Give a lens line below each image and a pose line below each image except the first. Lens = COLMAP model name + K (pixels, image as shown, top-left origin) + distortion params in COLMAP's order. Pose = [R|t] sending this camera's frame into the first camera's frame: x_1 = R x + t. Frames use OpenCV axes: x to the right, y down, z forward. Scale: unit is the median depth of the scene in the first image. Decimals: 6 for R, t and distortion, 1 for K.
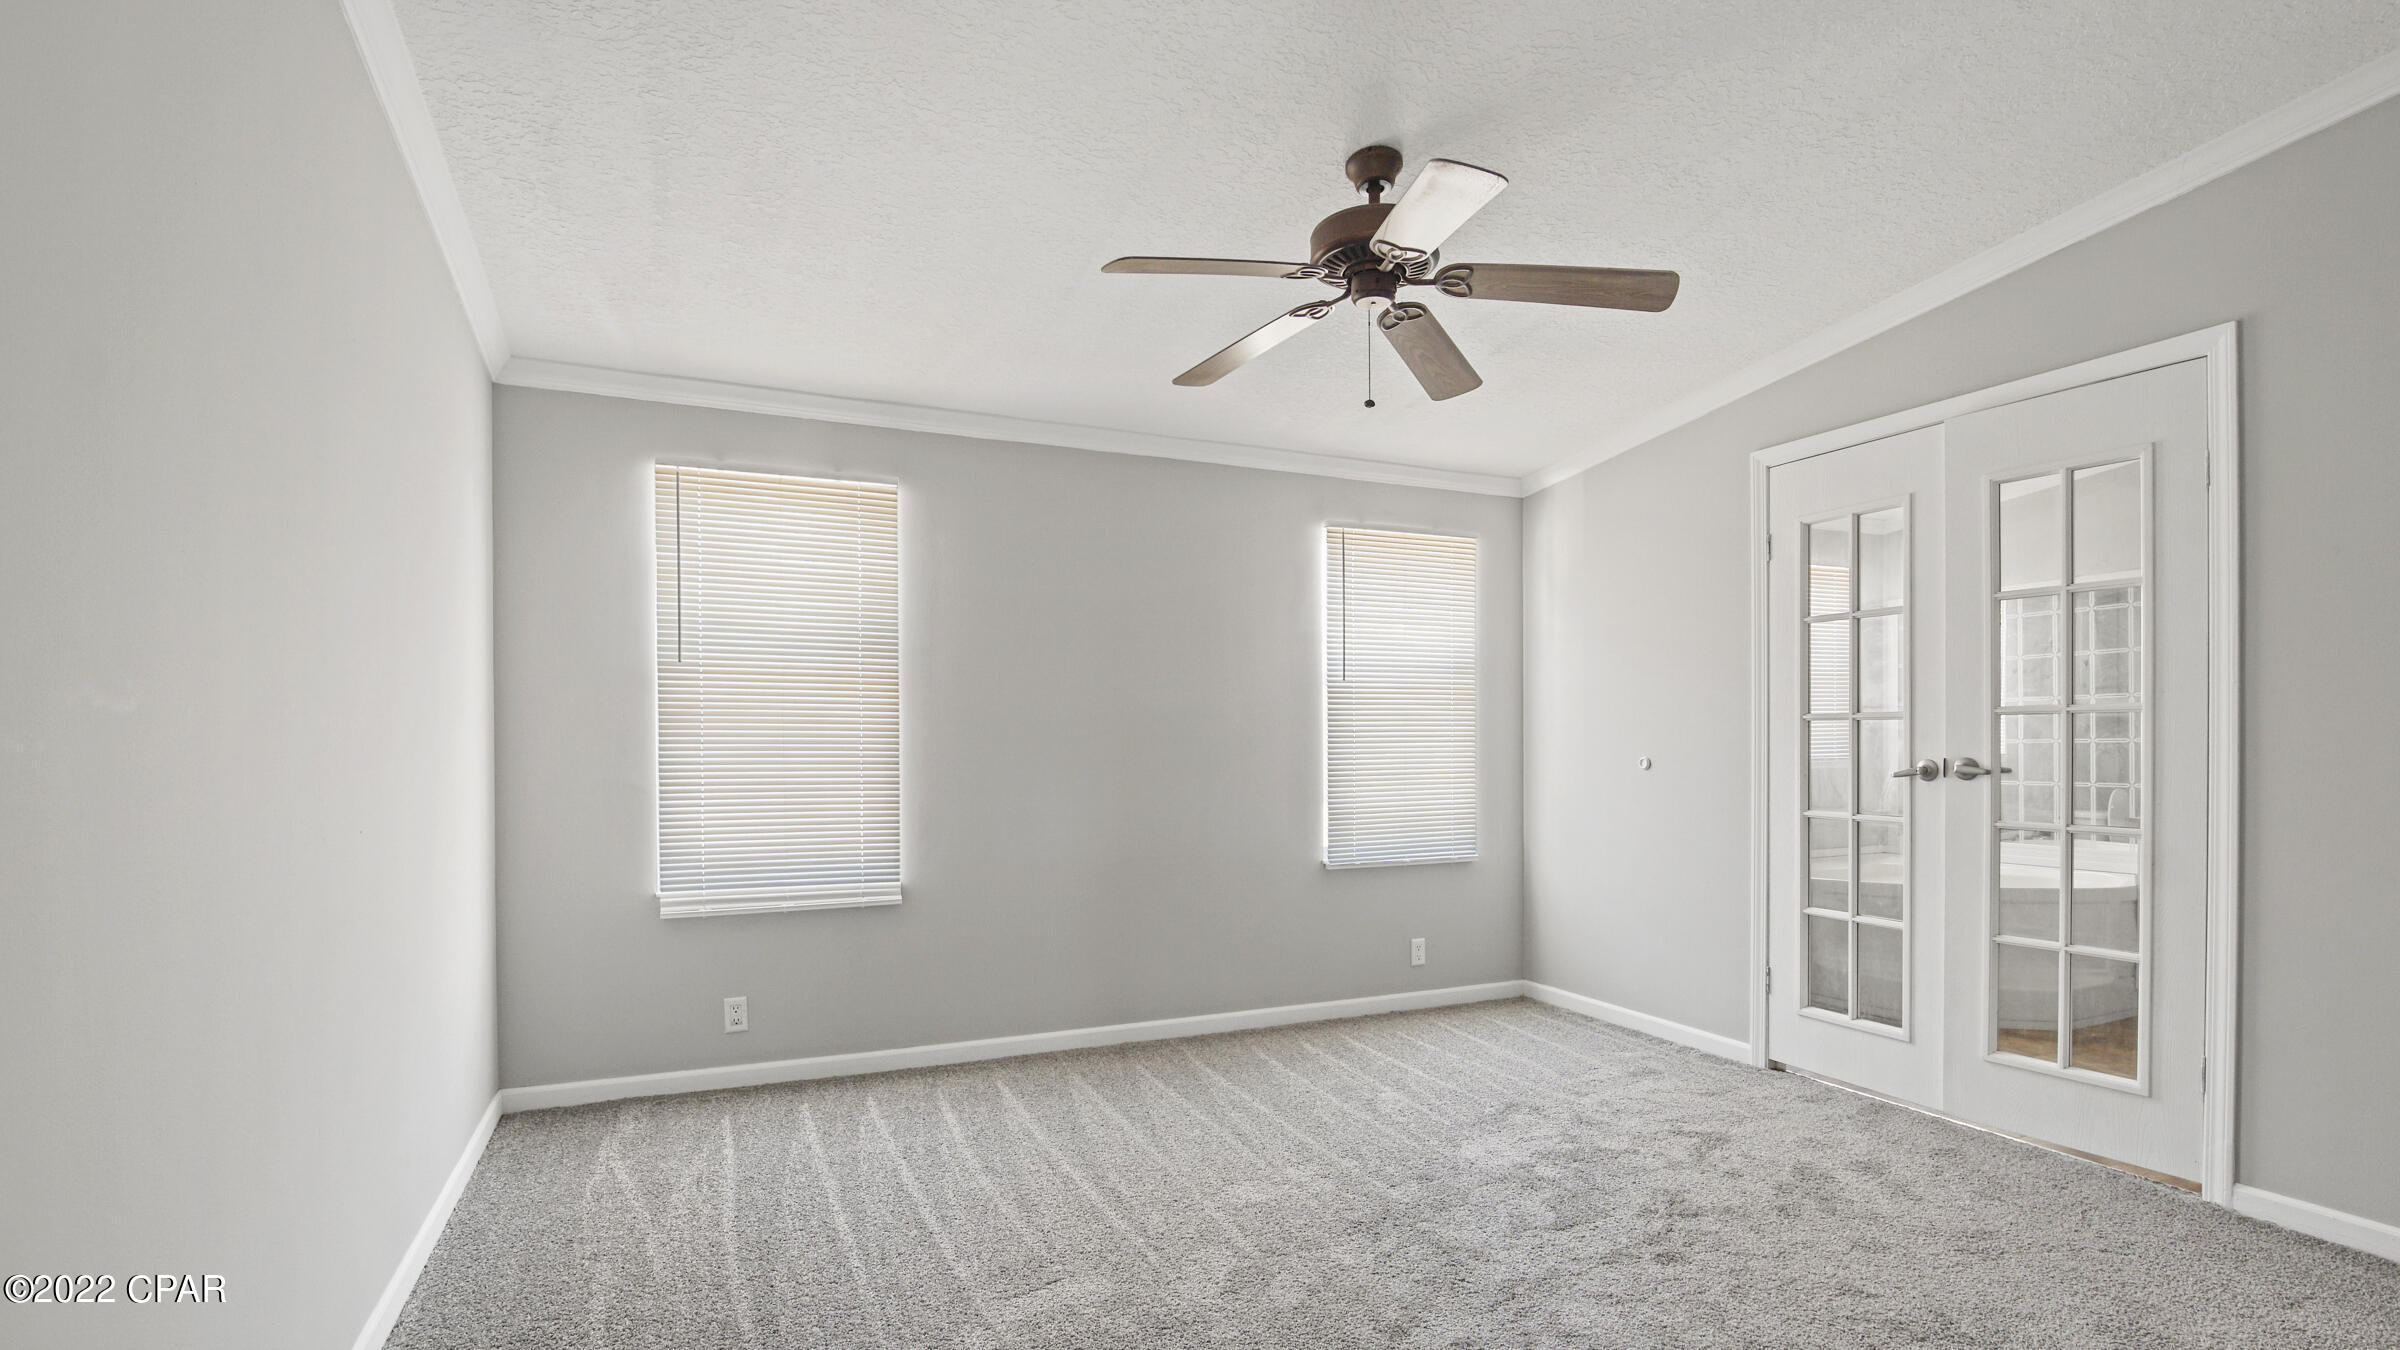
lens RADIAL K [[1116.6, 0, 1171.4], [0, 1116.6, 732.6], [0, 0, 1]] dist [-0.012785, 0.000655]
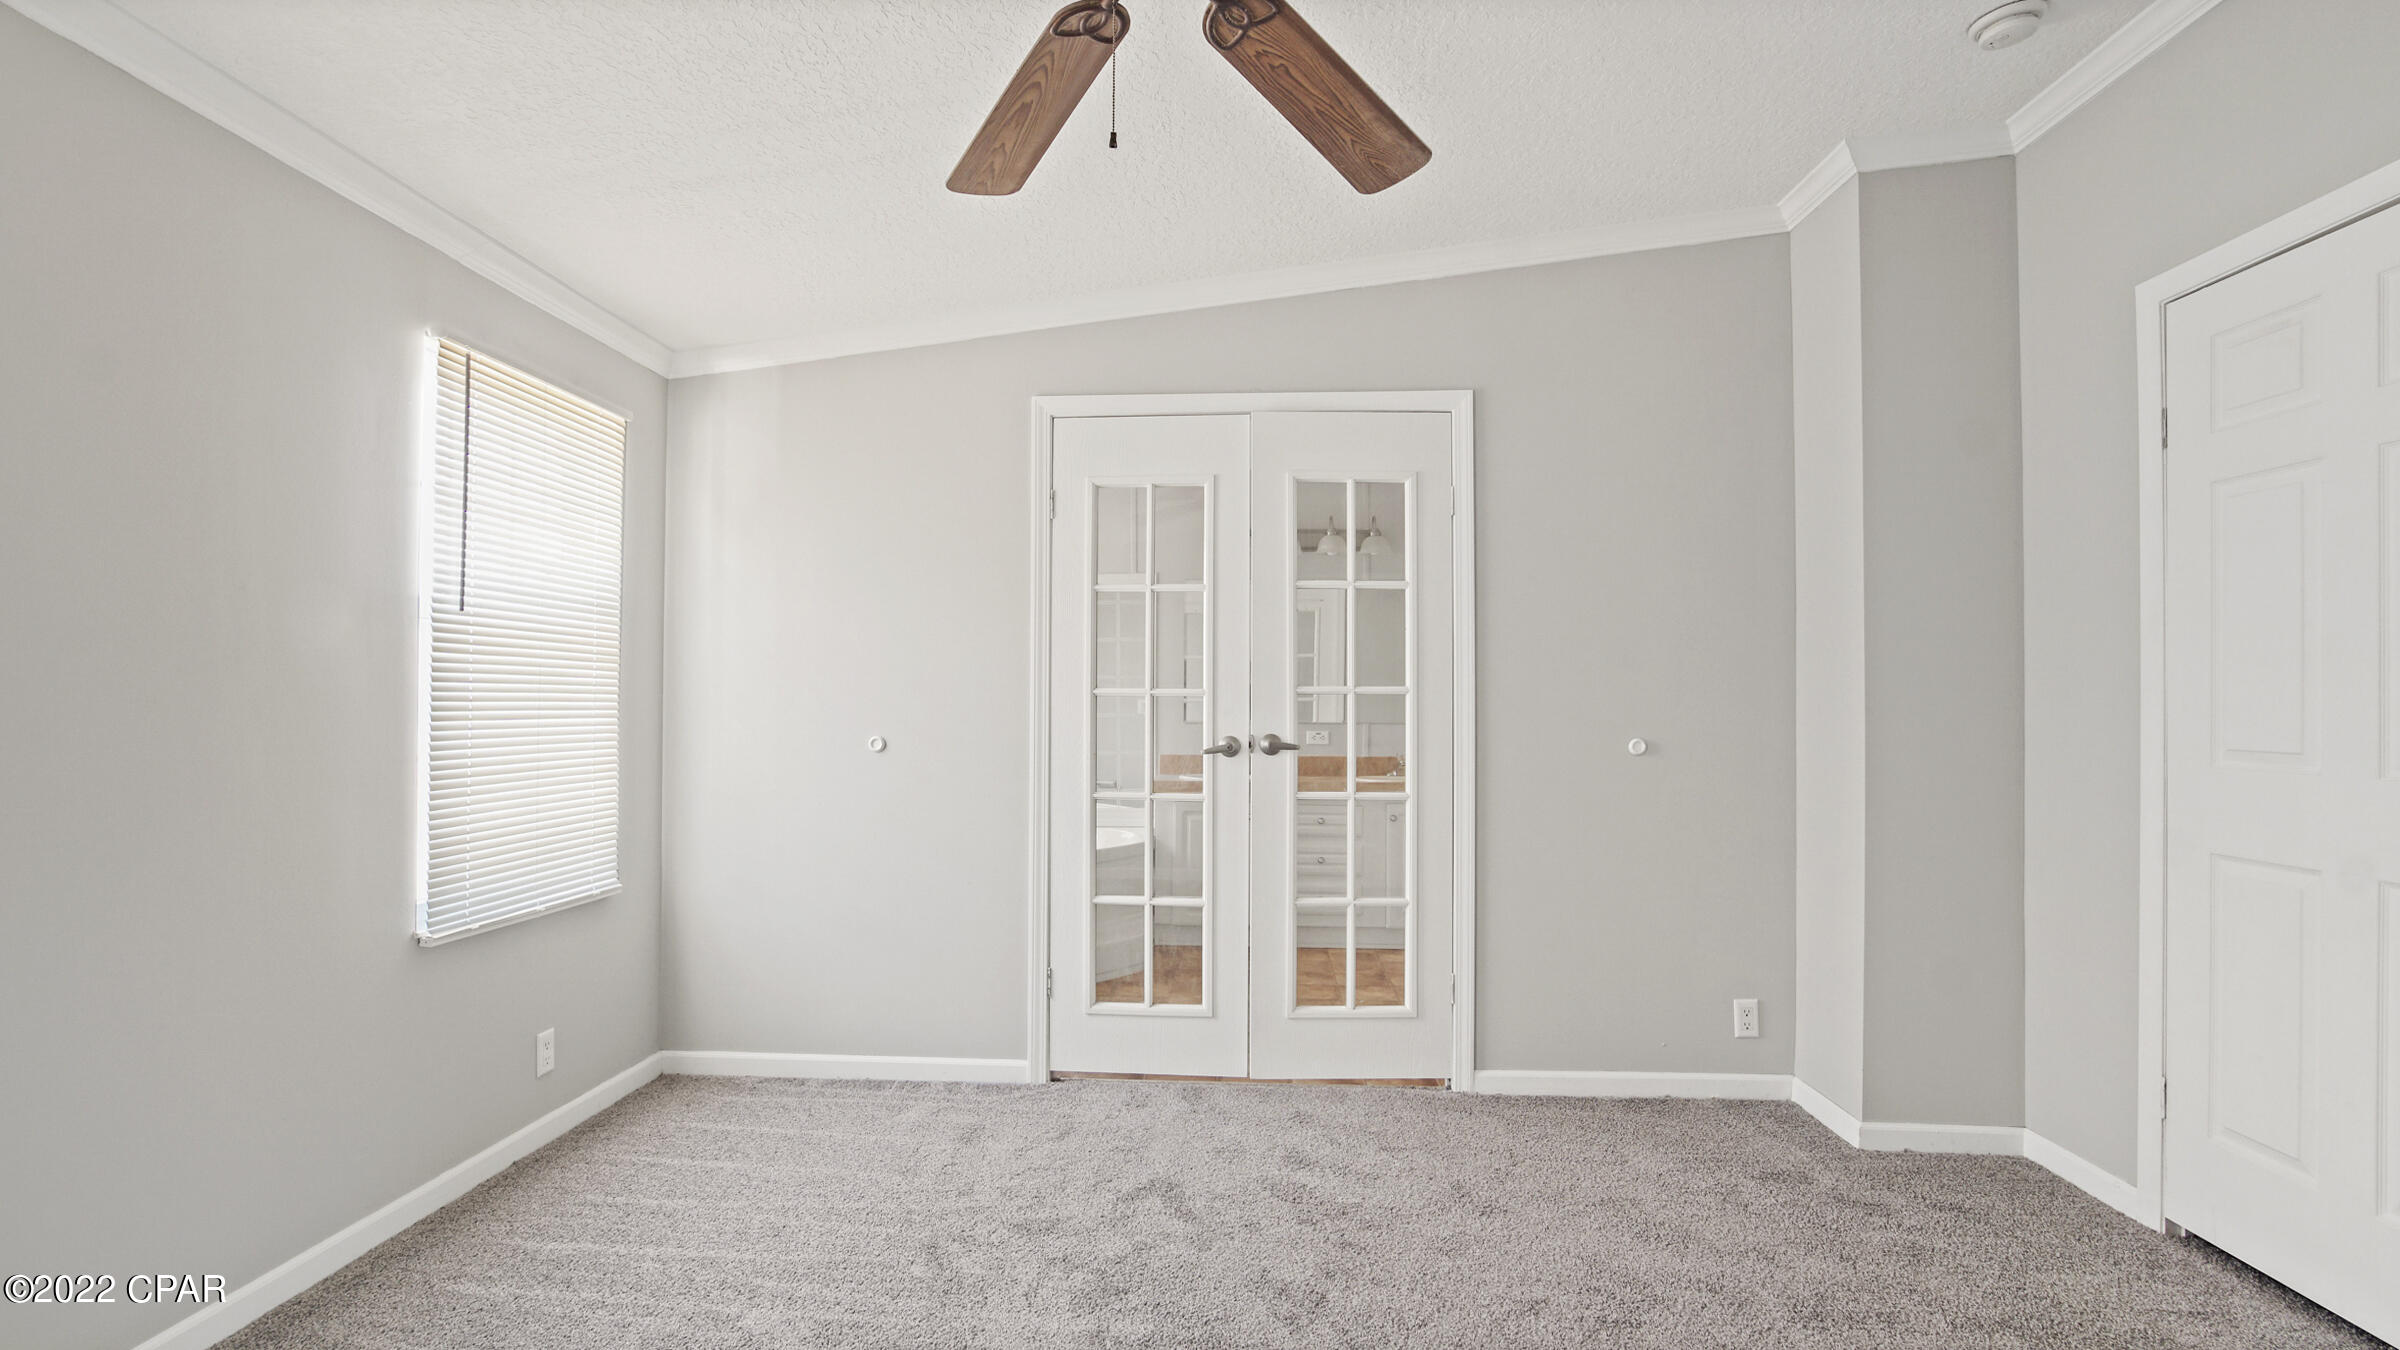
lens RADIAL K [[1116.6, 0, 1200.9], [0, 1116.6, 690.4], [0, 0, 1]] dist [-0.012785, 0.000655]
pose [[0.447930, 0.023373, 0.893763, -0.221647], [-0.010045, 0.999727, -0.021110, 0.003141], [-0.894012, 0.000478, 0.448043, 0.485405]]
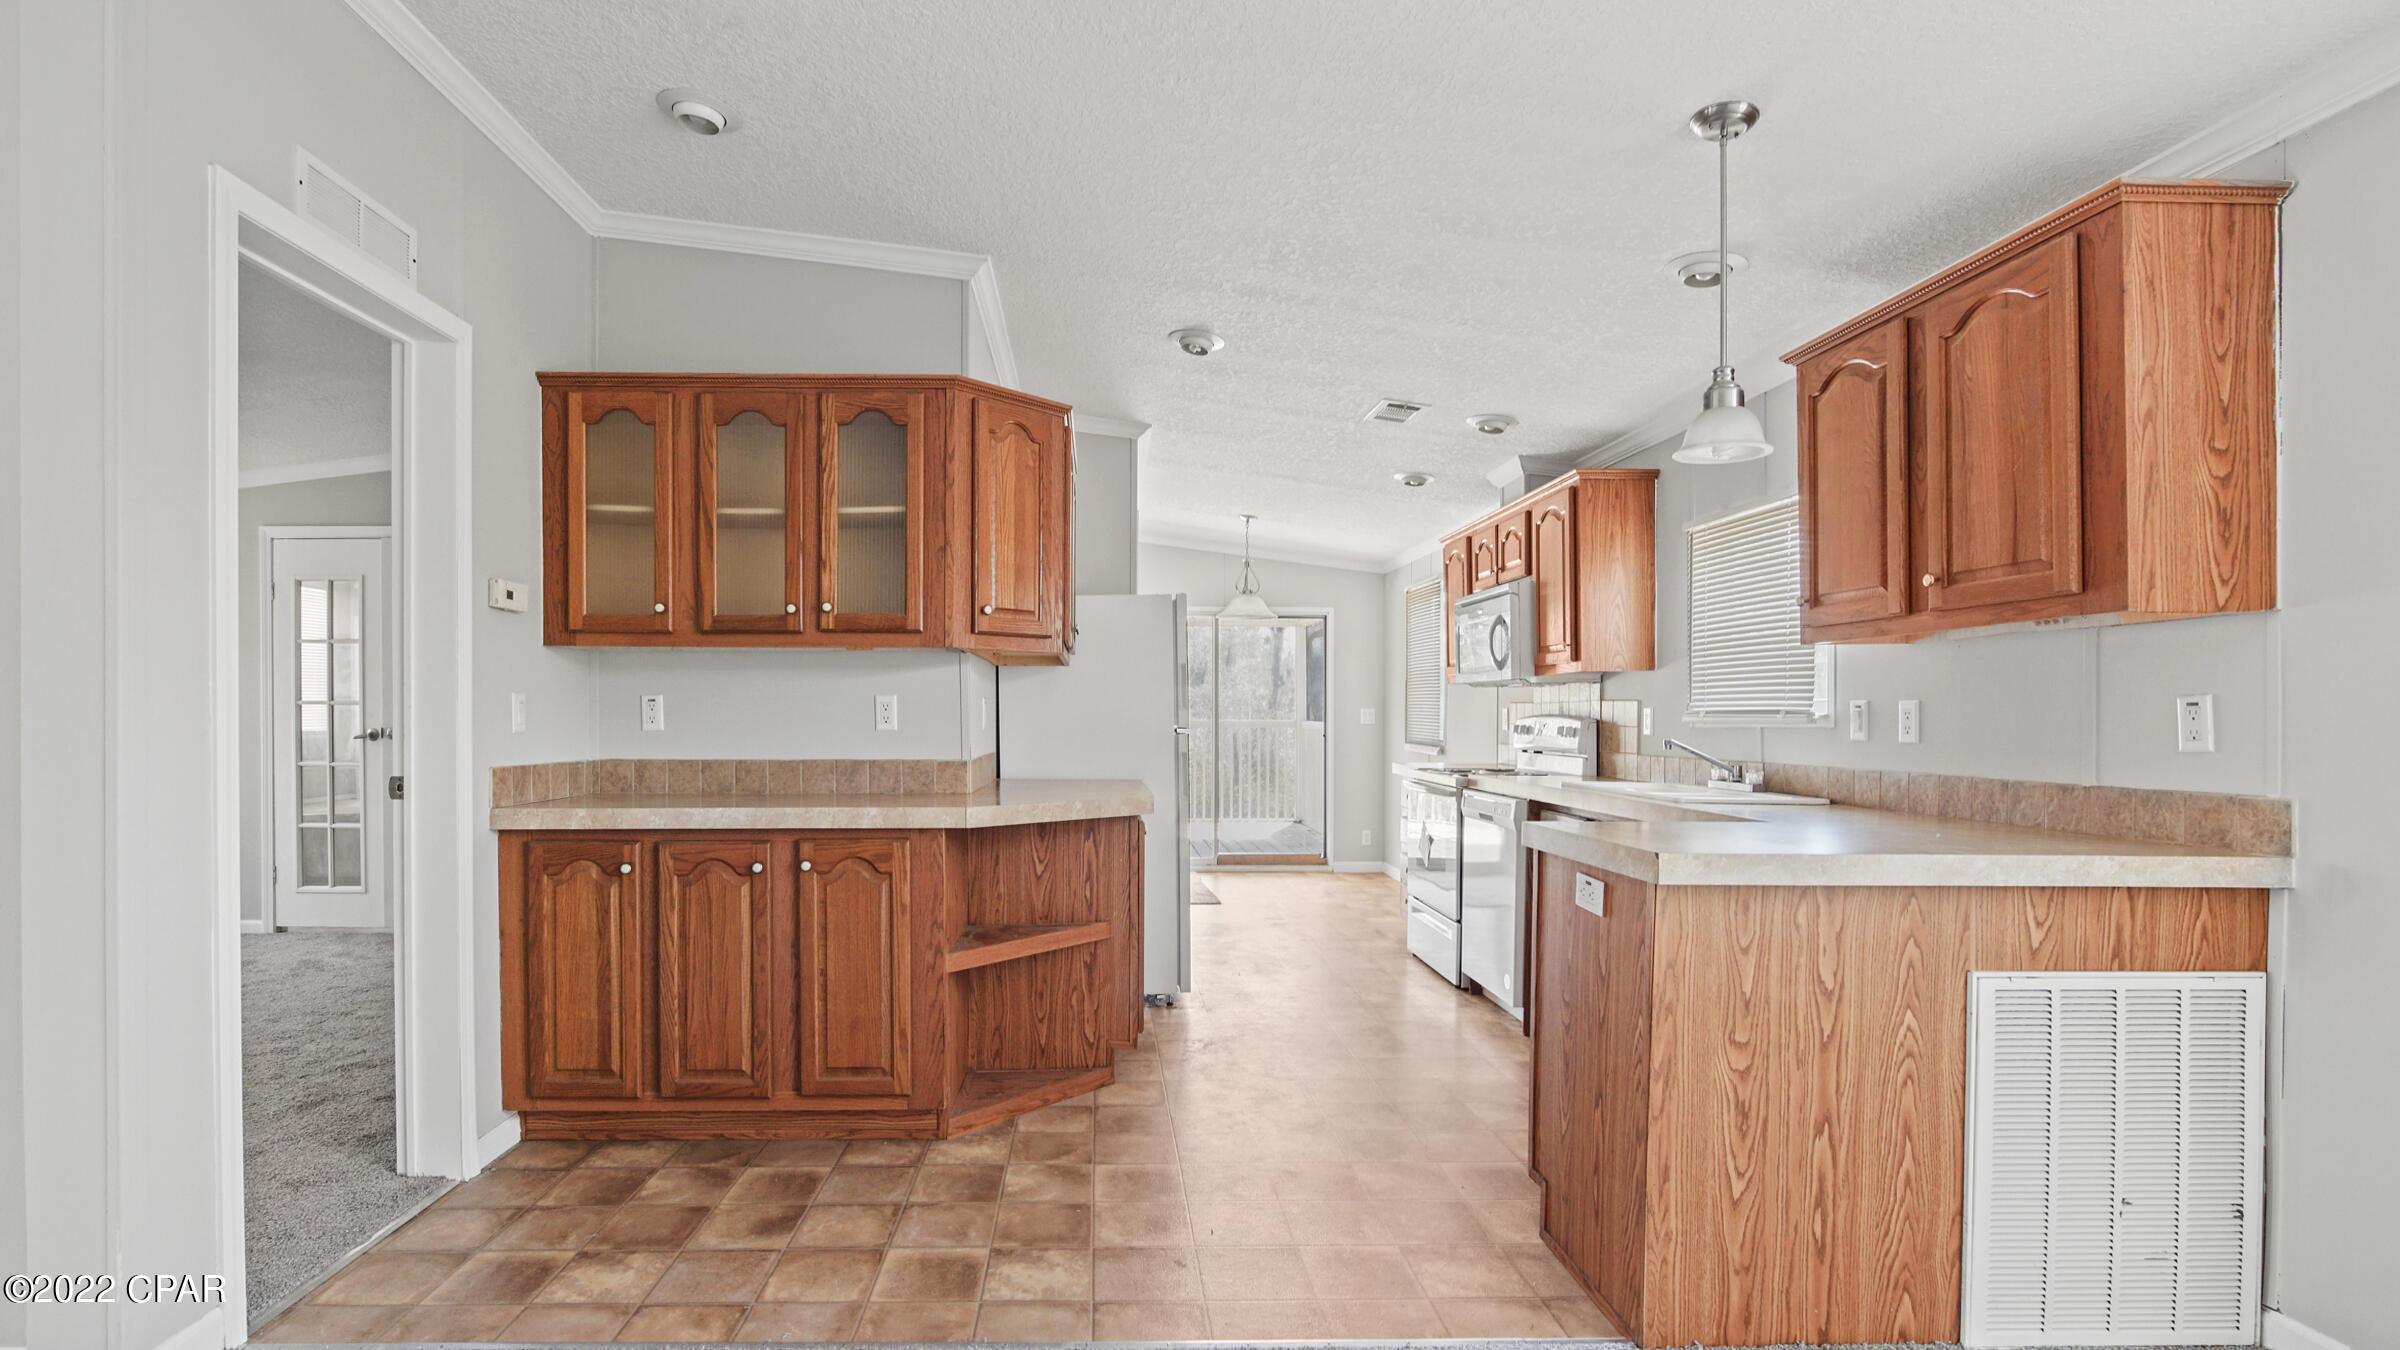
lens RADIAL K [[1116.6, 0, 1132.8], [0, 1116.6, 733.8], [0, 0, 1]] dist [-0.012785, 0.000655]
pose [[0.395350, -0.015505, 0.918400, -0.393679], [-0.001756, 0.999843, 0.017636, -0.000508], [-0.918529, -0.008585, 0.395261, -0.687703]]
